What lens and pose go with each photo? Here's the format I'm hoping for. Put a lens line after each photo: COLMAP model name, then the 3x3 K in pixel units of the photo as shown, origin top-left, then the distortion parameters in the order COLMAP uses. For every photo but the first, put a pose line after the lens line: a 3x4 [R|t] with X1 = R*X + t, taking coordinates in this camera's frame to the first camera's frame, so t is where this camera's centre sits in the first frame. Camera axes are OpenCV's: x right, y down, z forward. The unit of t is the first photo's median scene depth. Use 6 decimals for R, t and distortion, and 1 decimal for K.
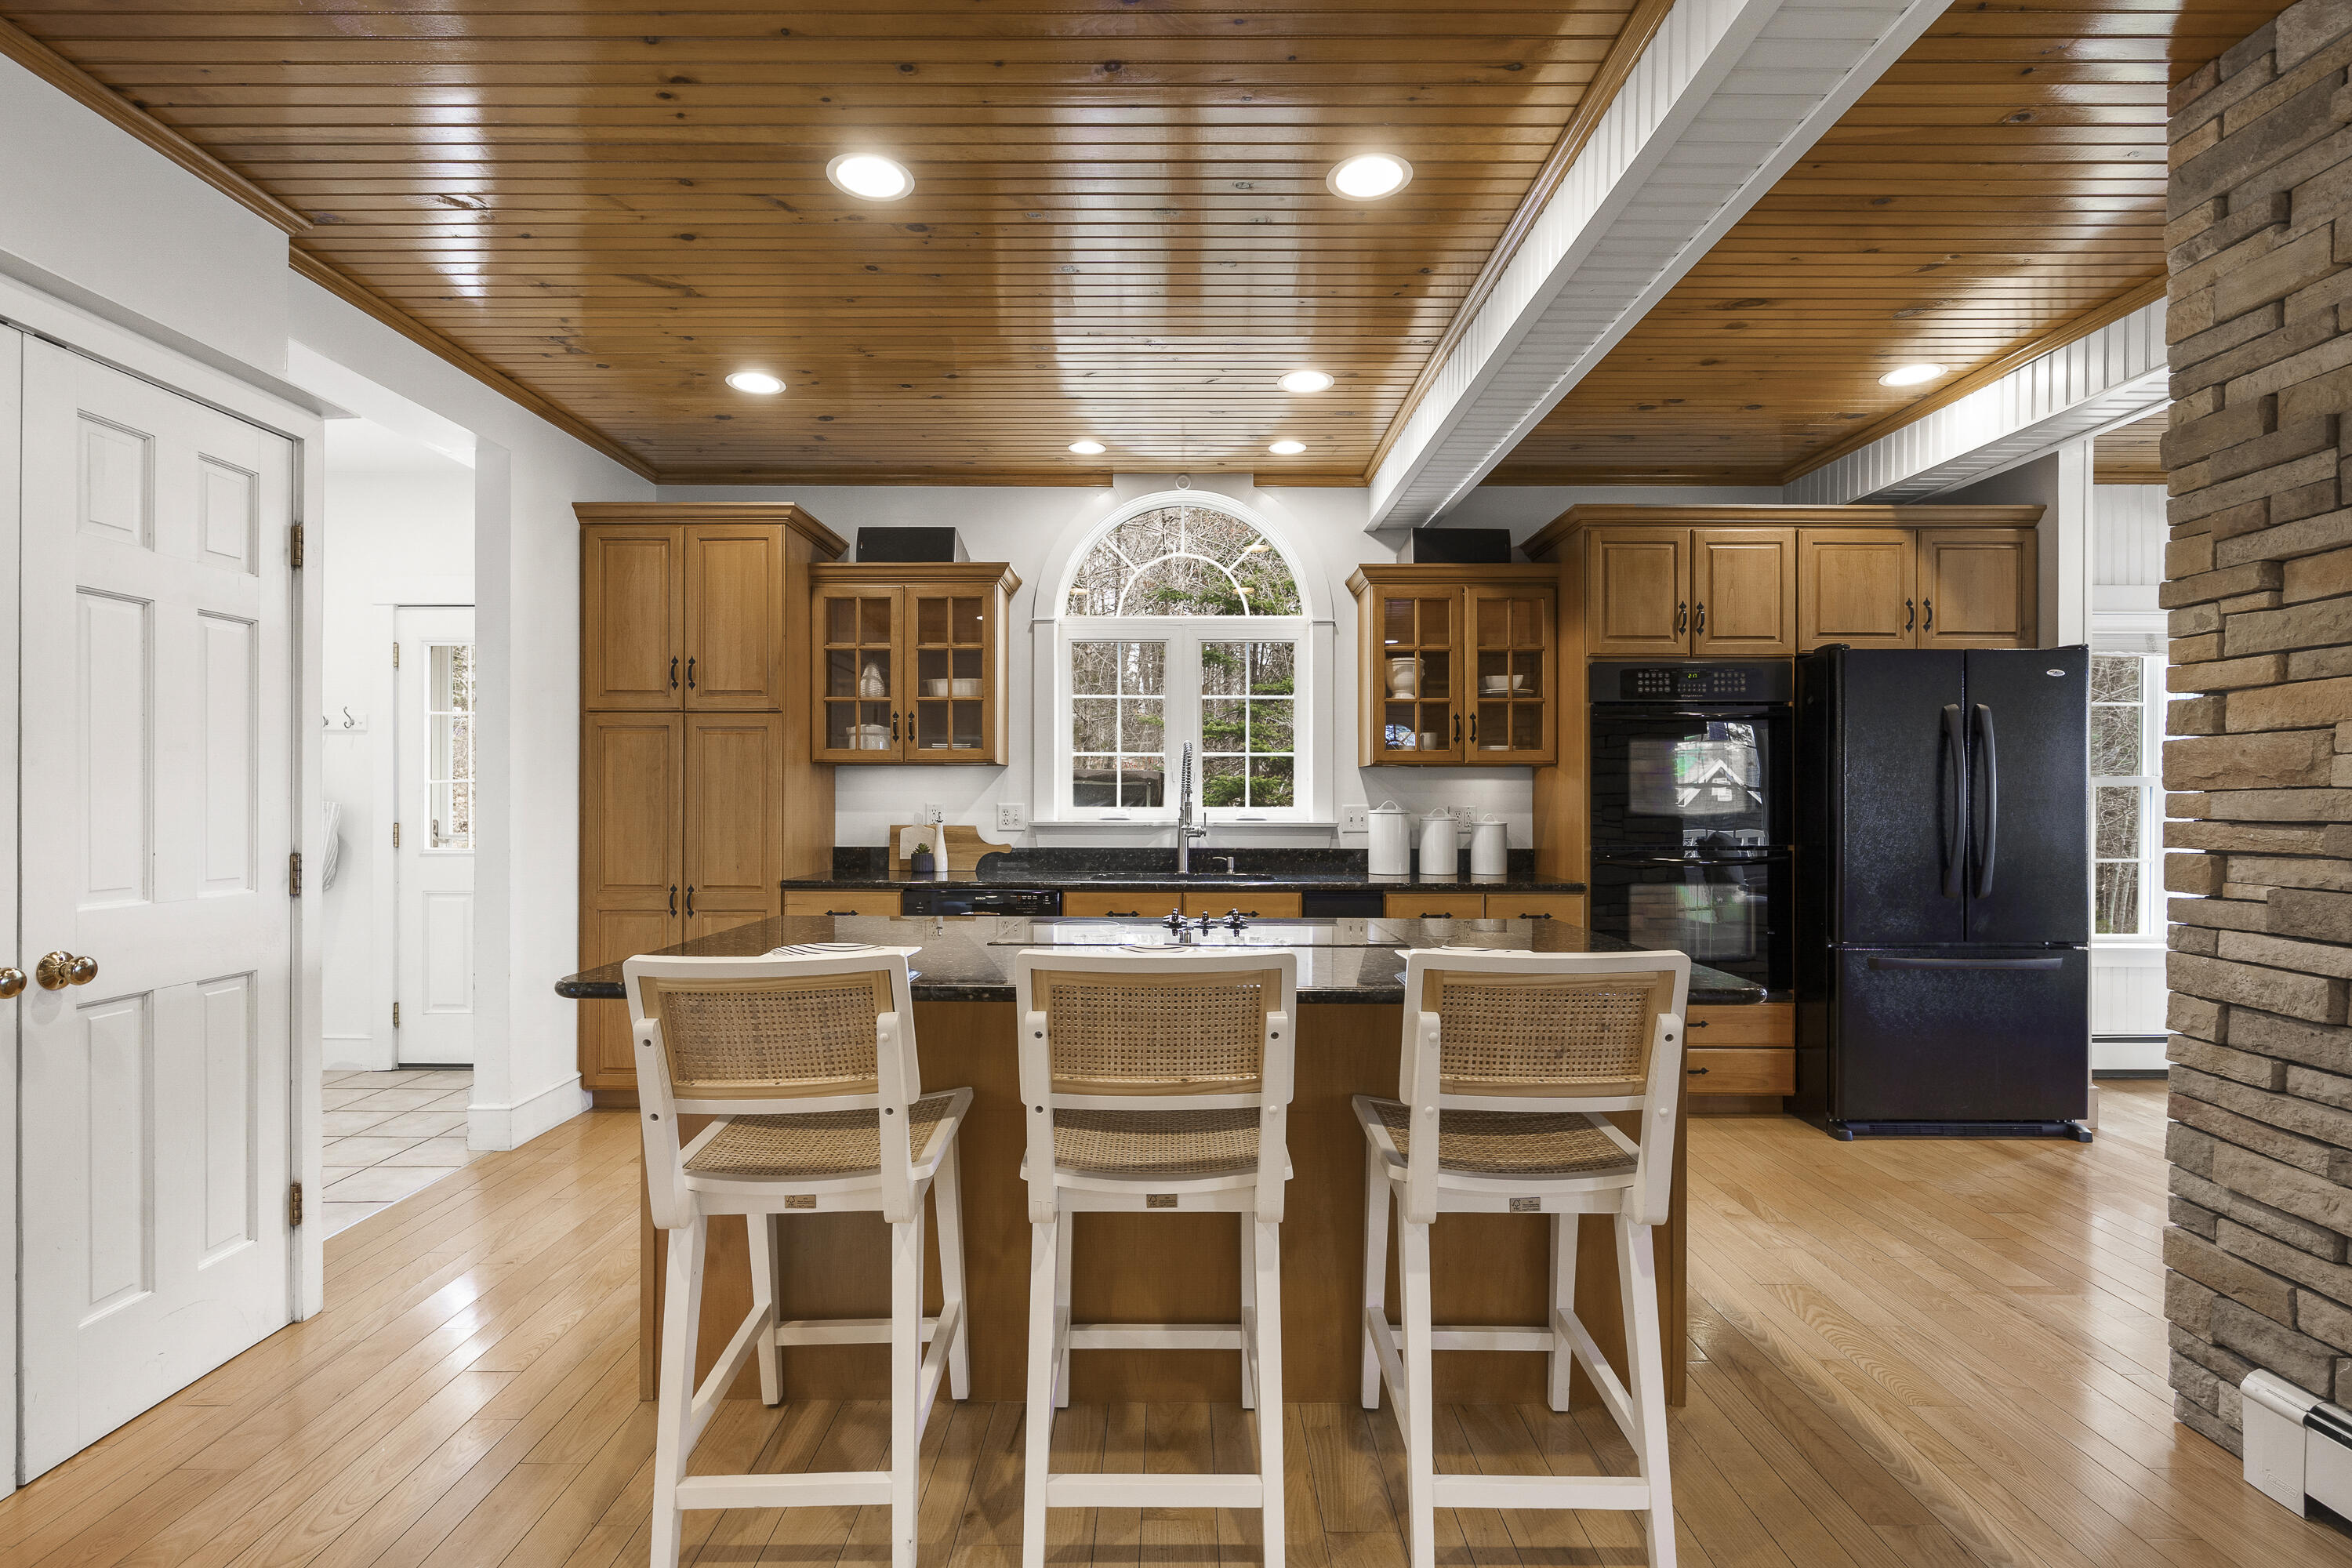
lens RADIAL K [[1072.1, 0, 1183.5], [0, 1072.1, 796.9], [0, 0, 1]] dist [-0.004283, 0.000982]
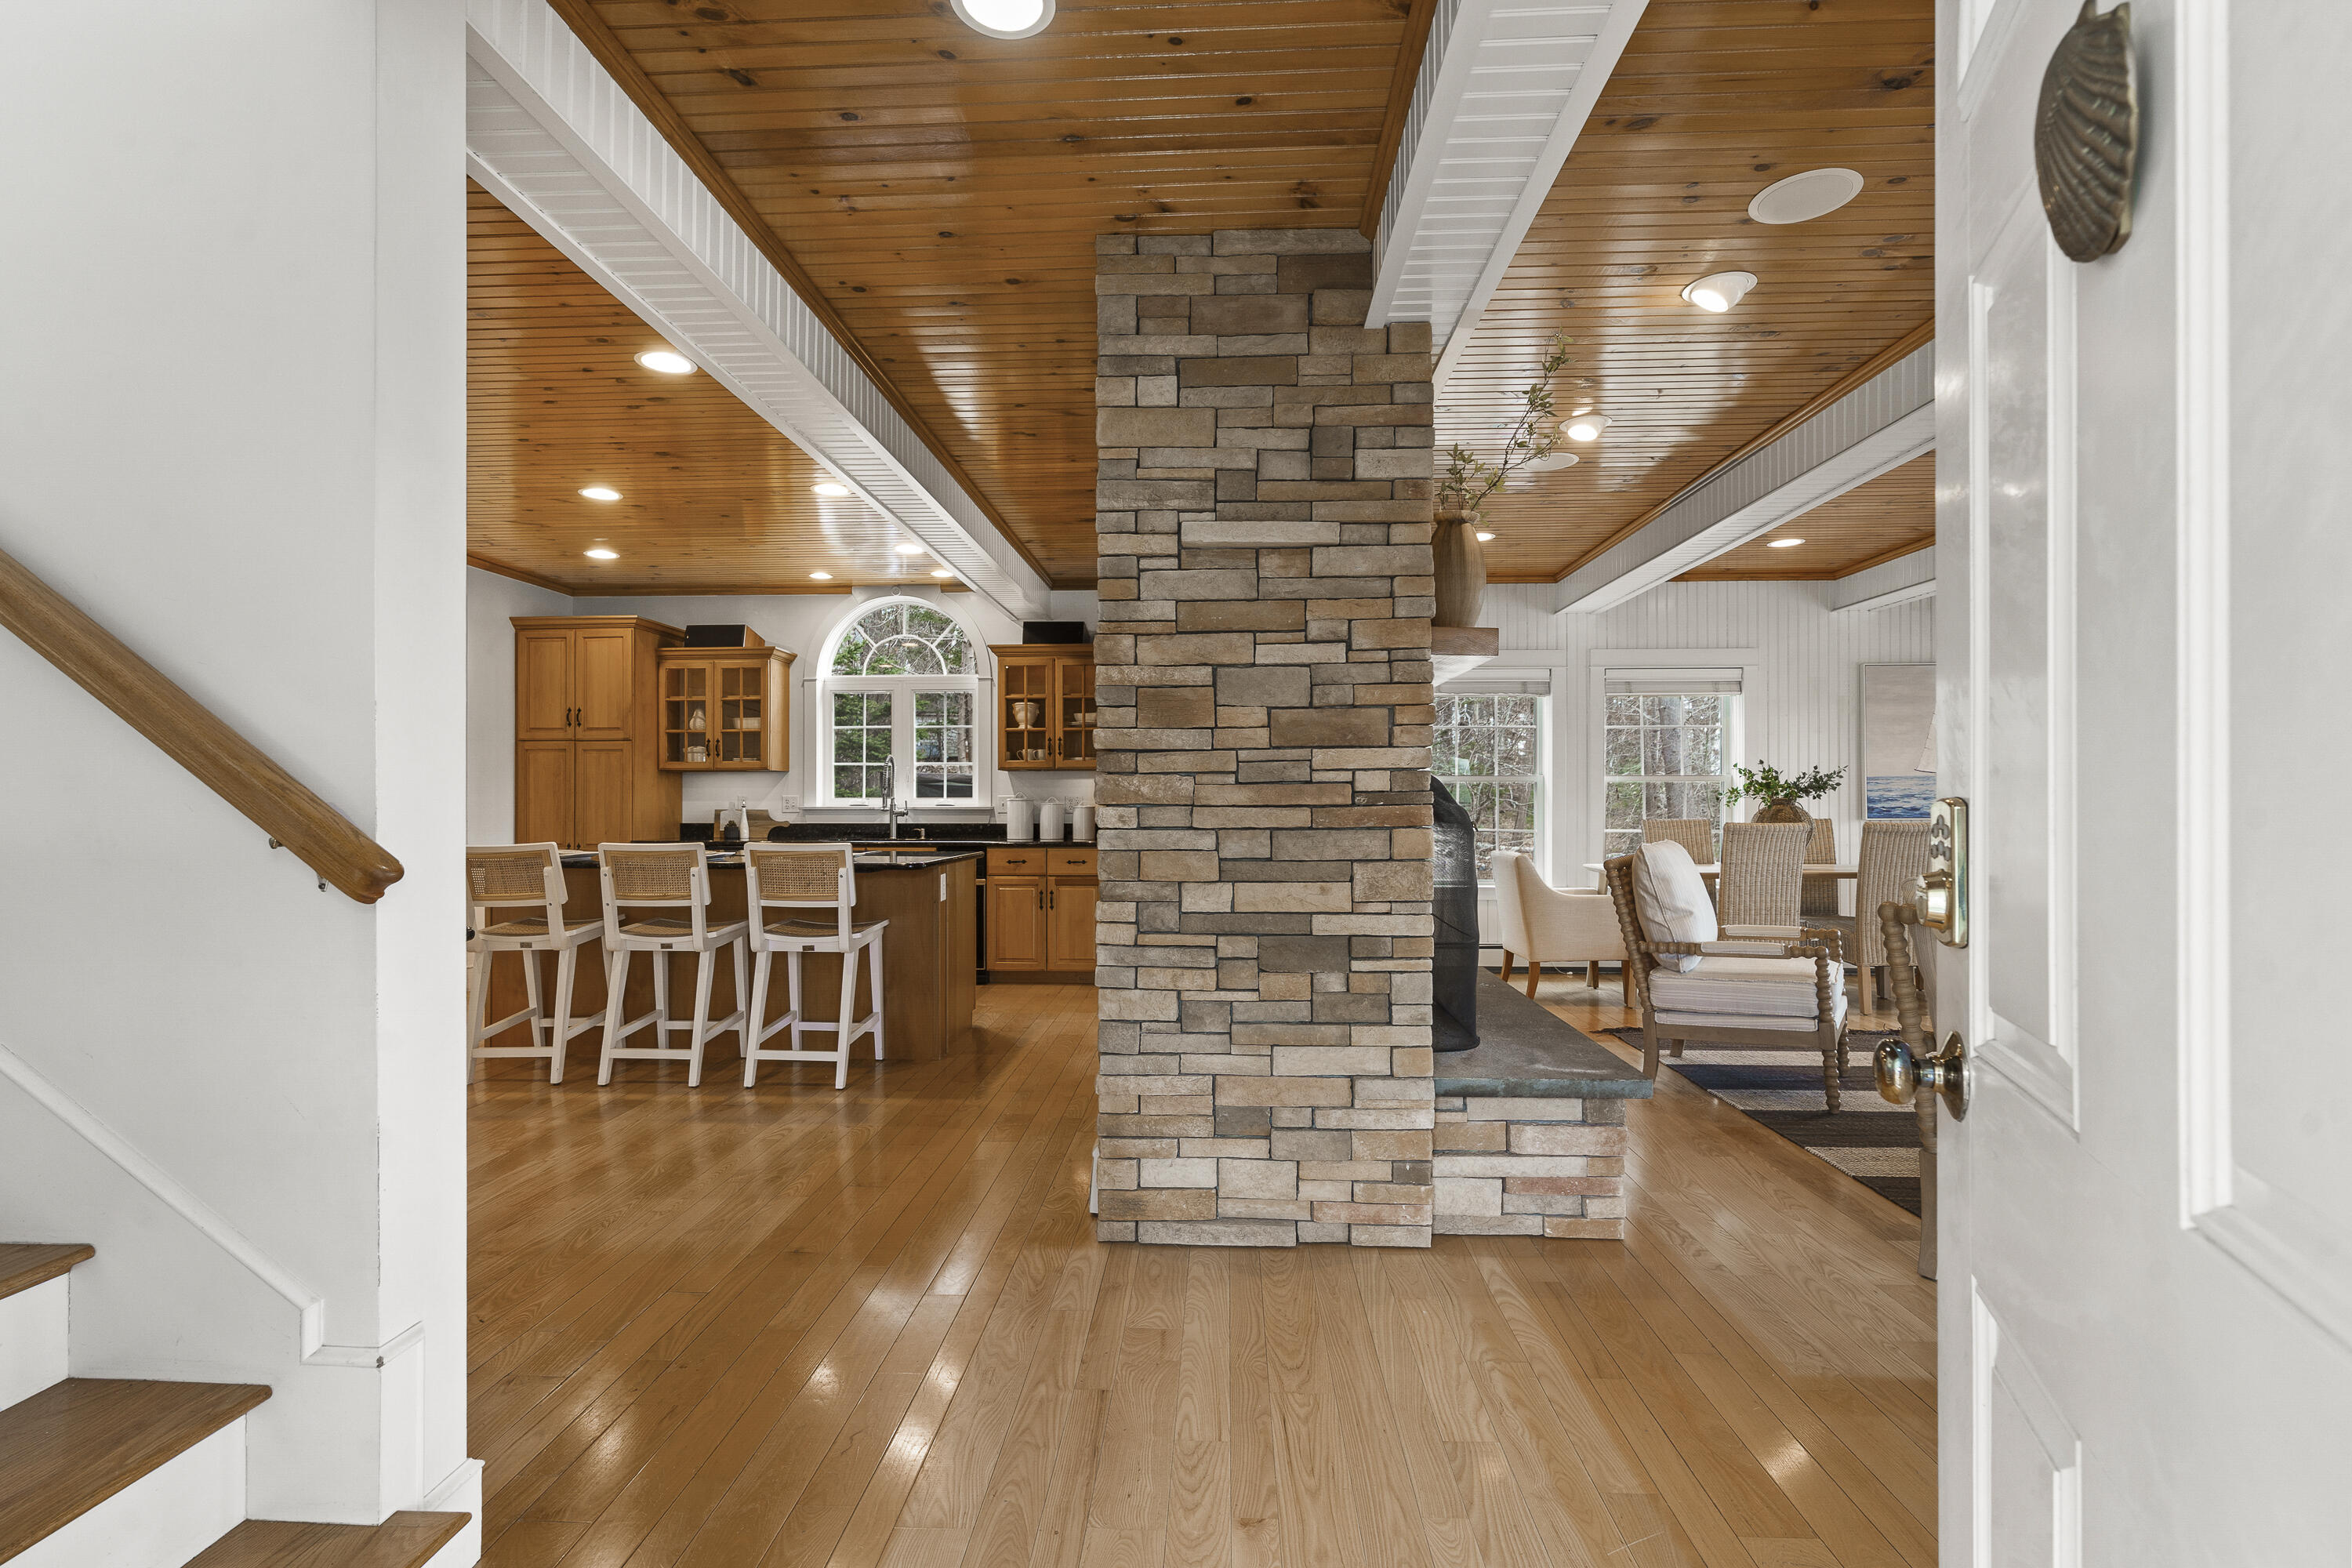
lens RADIAL K [[1072.1, 0, 1190.6], [0, 1072.1, 794.6], [0, 0, 1]] dist [-0.004283, 0.000982]
pose [[0.998837, -0.003201, -0.048118, 0.575812], [0.003014, 0.999988, -0.003962, 0.015032], [0.048130, 0.003812, 0.998834, -0.627031]]
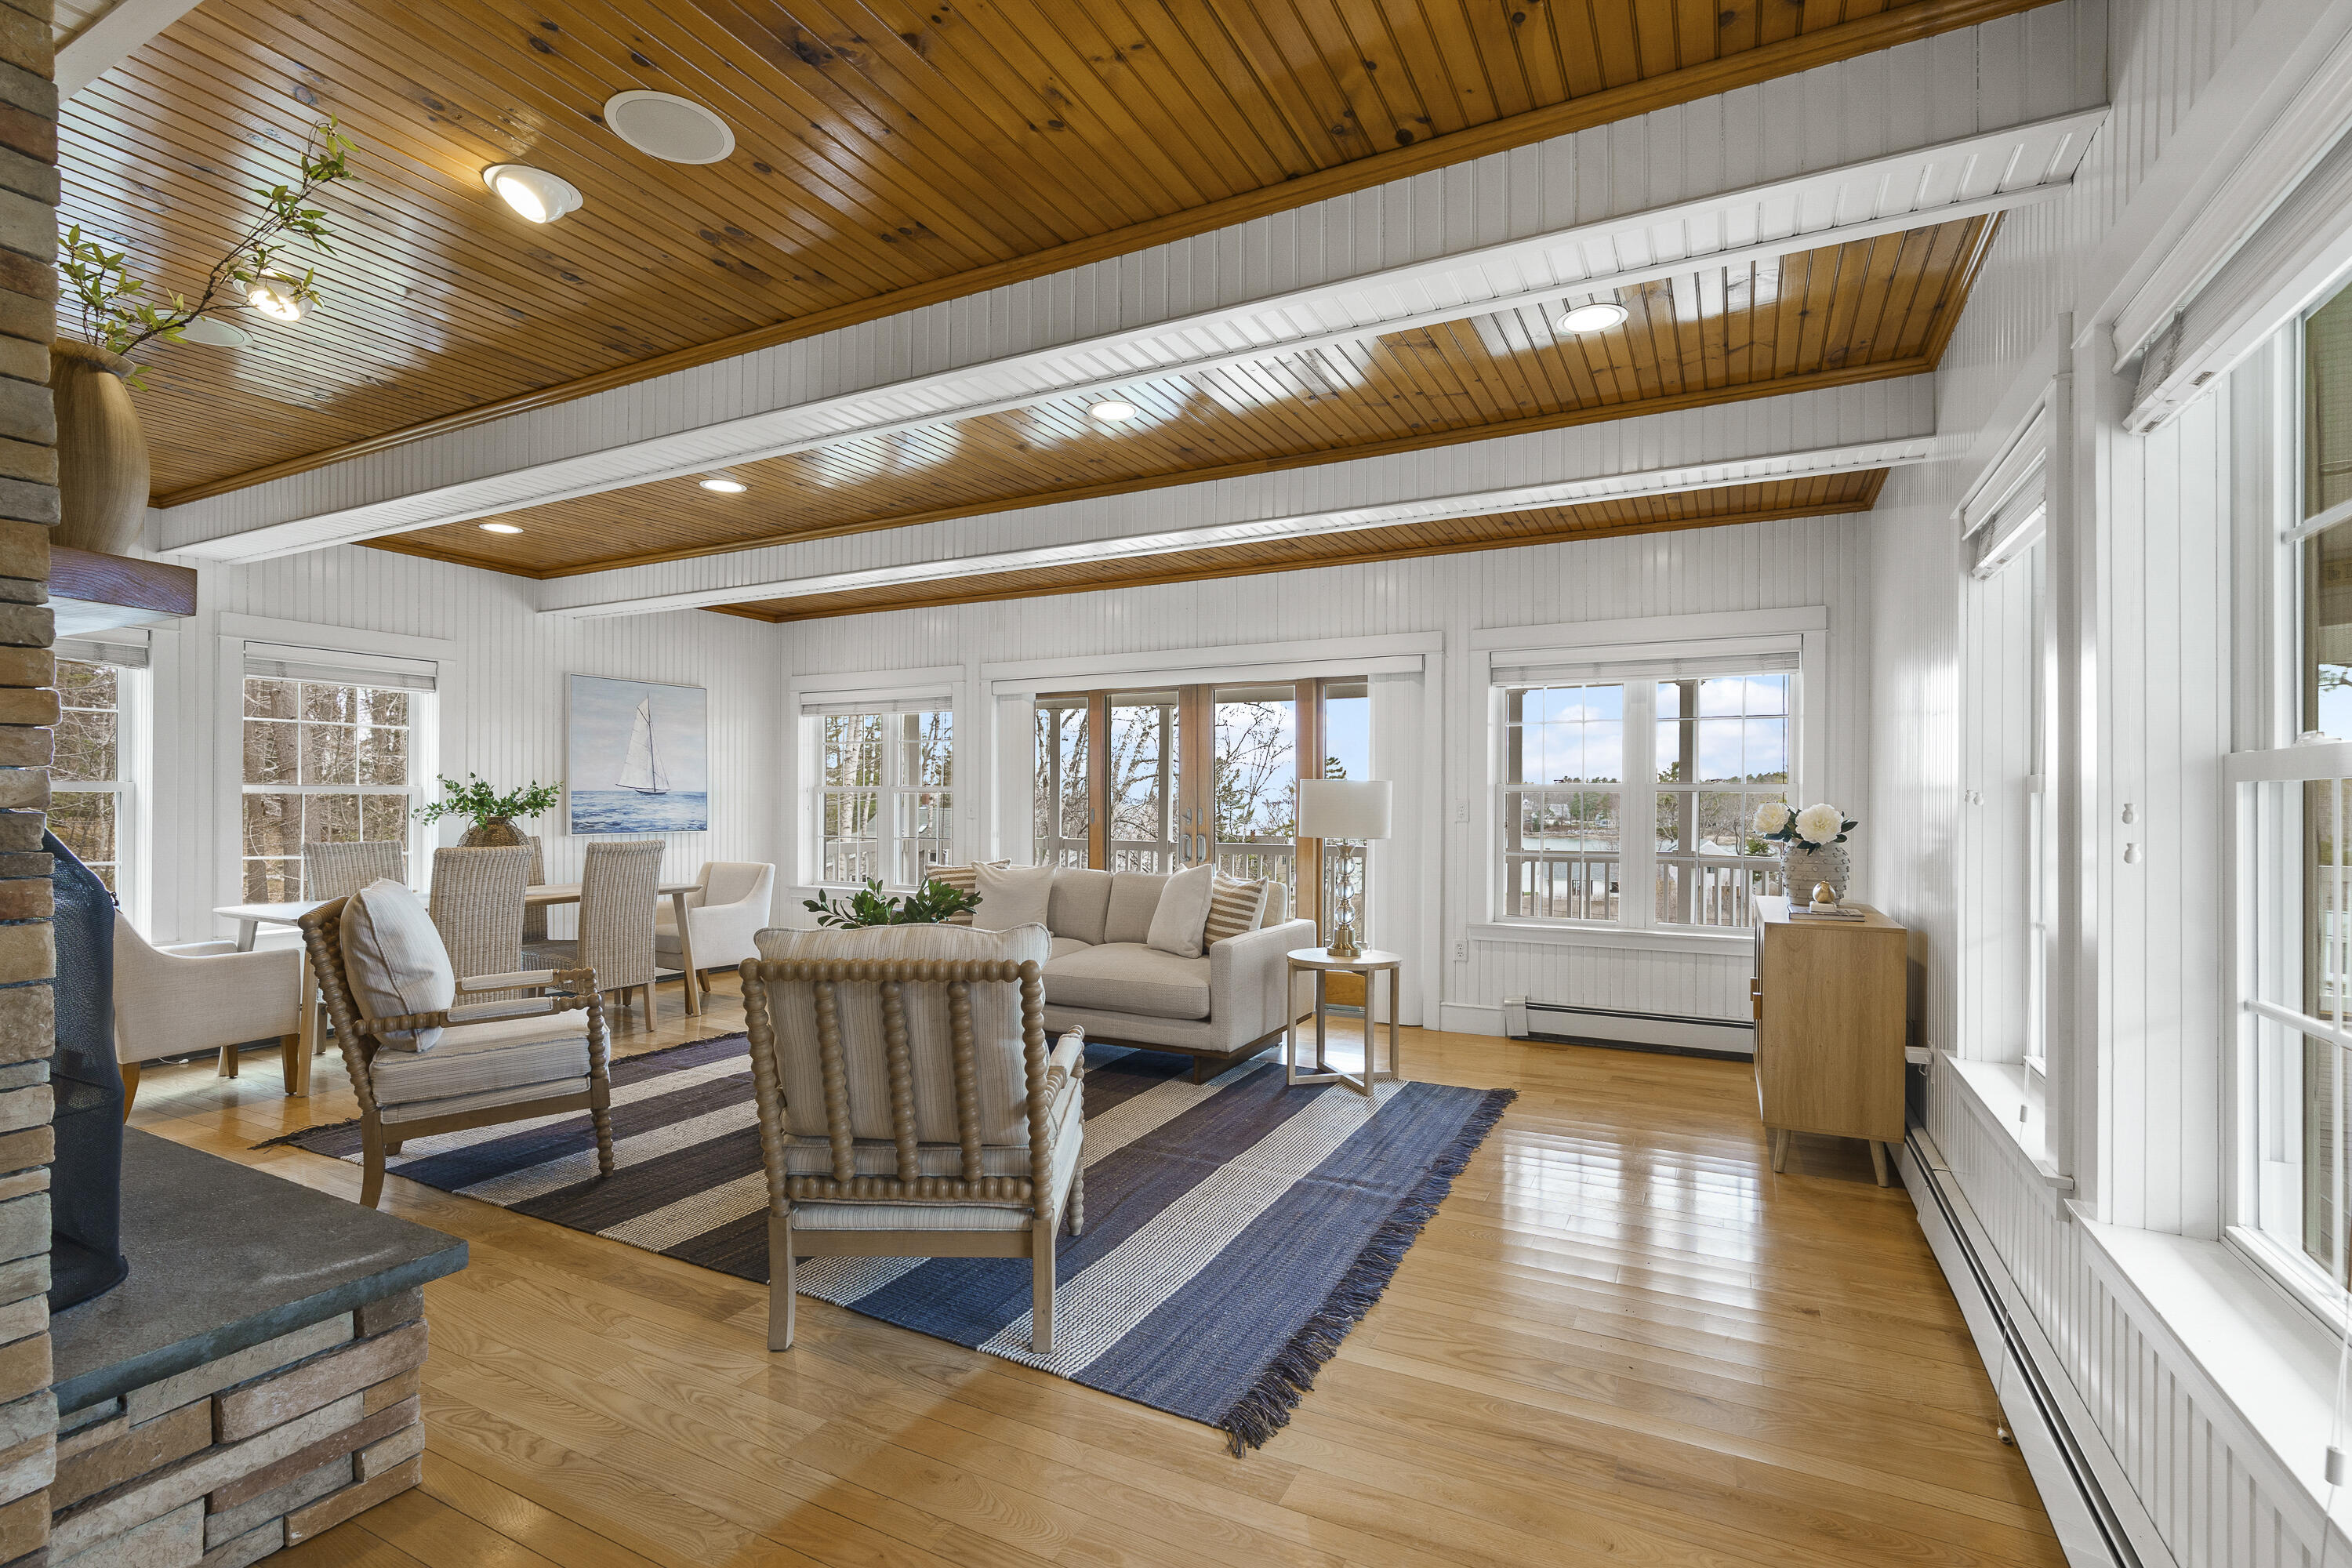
lens RADIAL K [[1072.1, 0, 1166.0], [0, 1072.1, 807.3], [0, 0, 1]] dist [-0.004283, 0.000982]
pose [[0.475026, -0.002682, 0.879968, 0.558099], [-0.006036, 0.999962, 0.006306, -0.007805], [-0.879951, -0.008308, 0.474991, -0.452348]]
